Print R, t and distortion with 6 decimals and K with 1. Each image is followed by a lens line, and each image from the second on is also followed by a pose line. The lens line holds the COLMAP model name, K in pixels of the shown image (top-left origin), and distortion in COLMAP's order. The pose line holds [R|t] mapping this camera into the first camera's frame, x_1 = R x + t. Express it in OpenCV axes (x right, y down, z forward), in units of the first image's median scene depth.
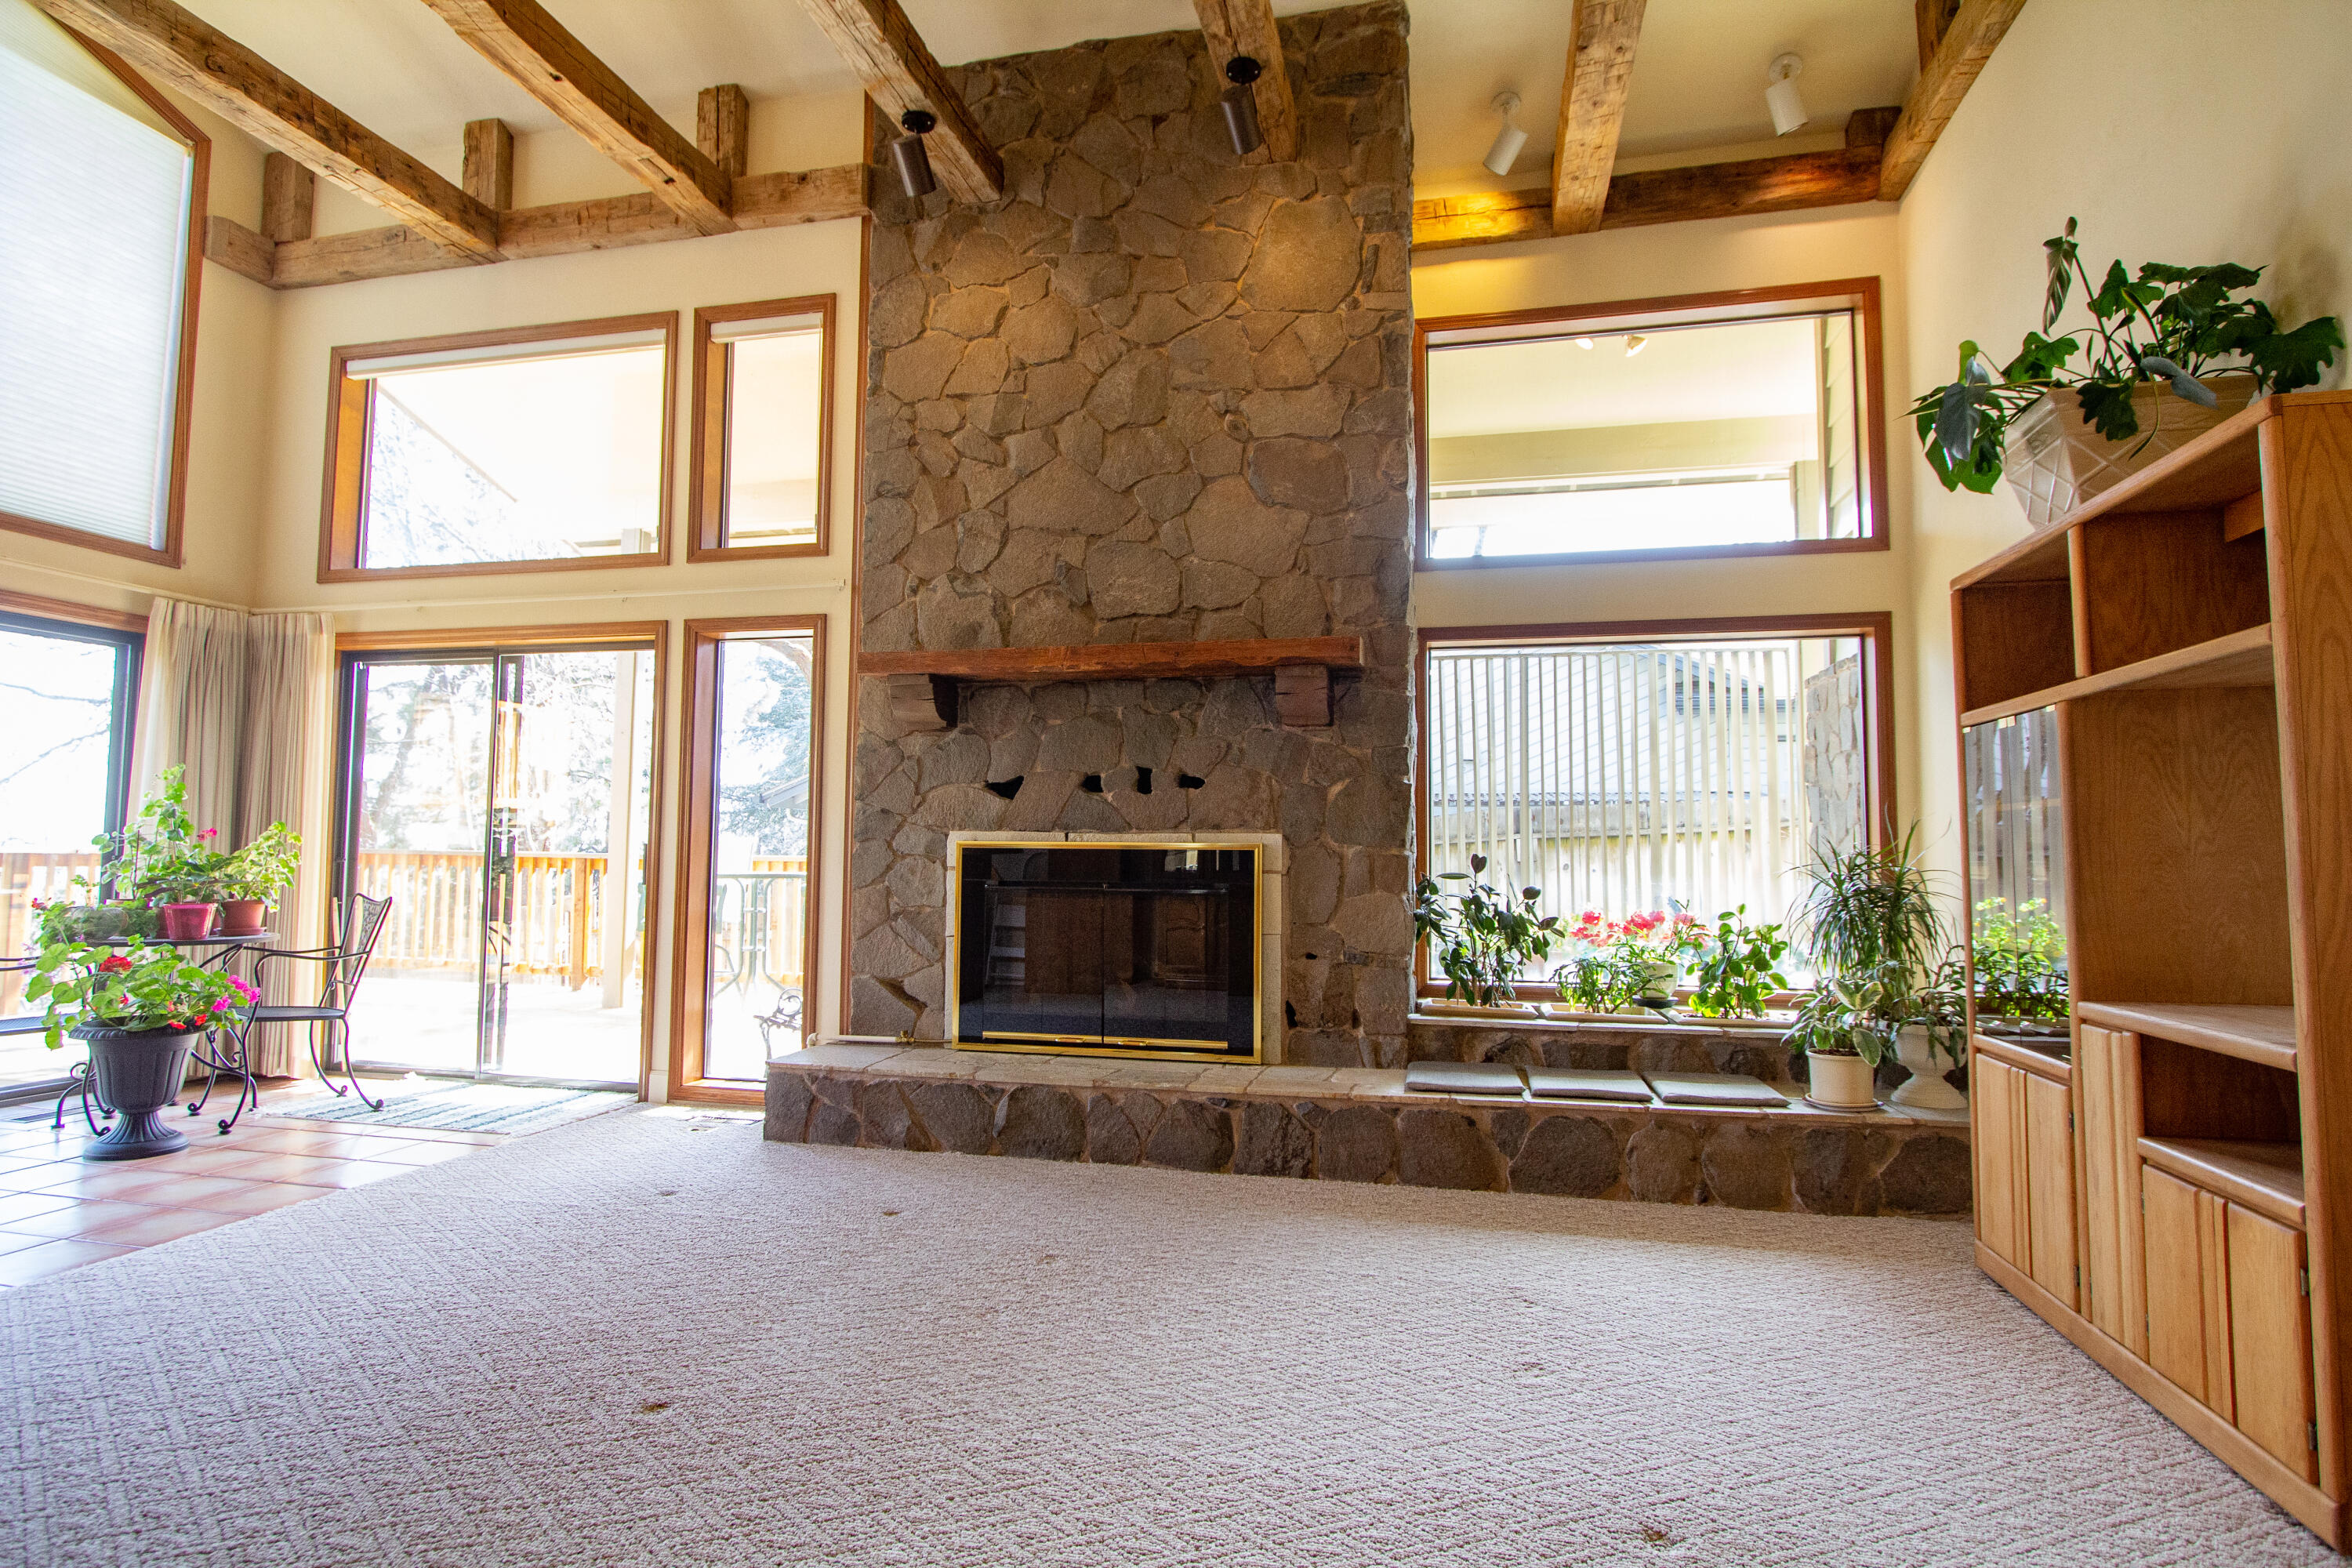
lens RADIAL K [[1297.0, 0, 1176.0], [0, 1297.0, 784.0], [0, 0, 1]] dist [-0.004386, -0.000958]
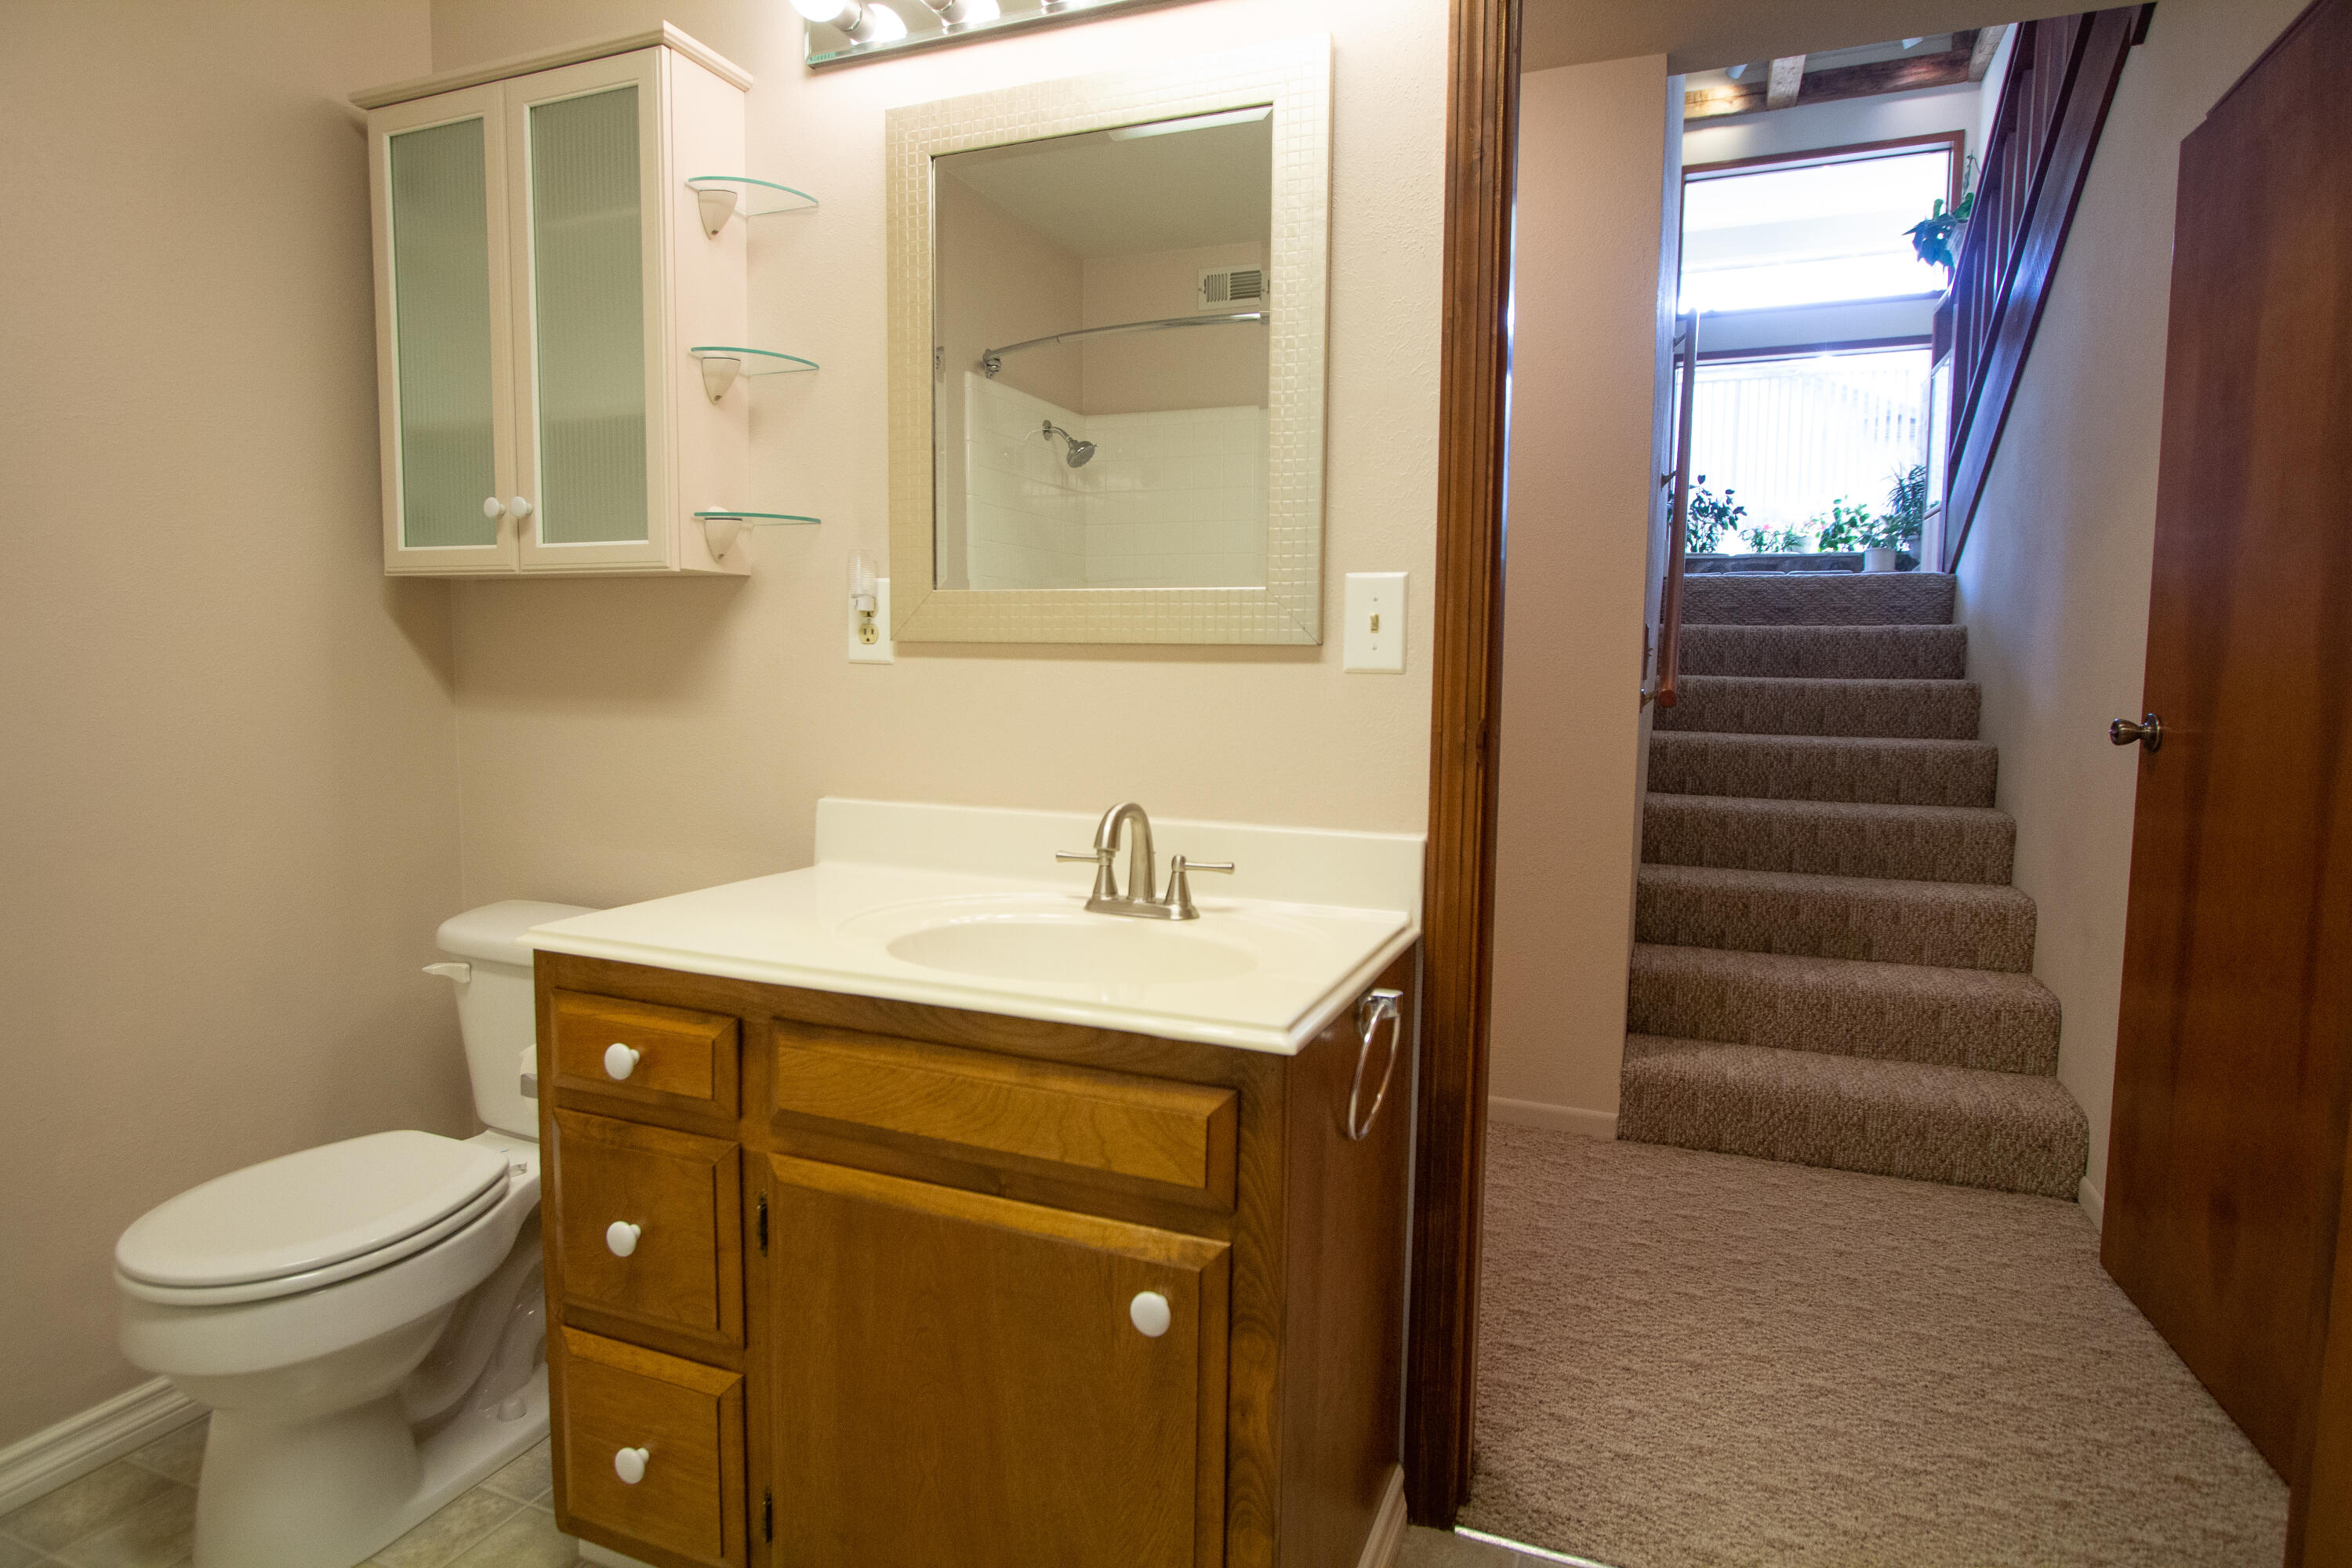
lens RADIAL K [[1297.0, 0, 1176.0], [0, 1297.0, 784.0], [0, 0, 1]] dist [-0.004386, -0.000958]
pose [[0.989484, 0.014612, -0.143904, -0.225204], [0.007463, 0.988402, 0.151678, 0.191321], [0.144452, -0.151157, 0.977898, -0.935276]]
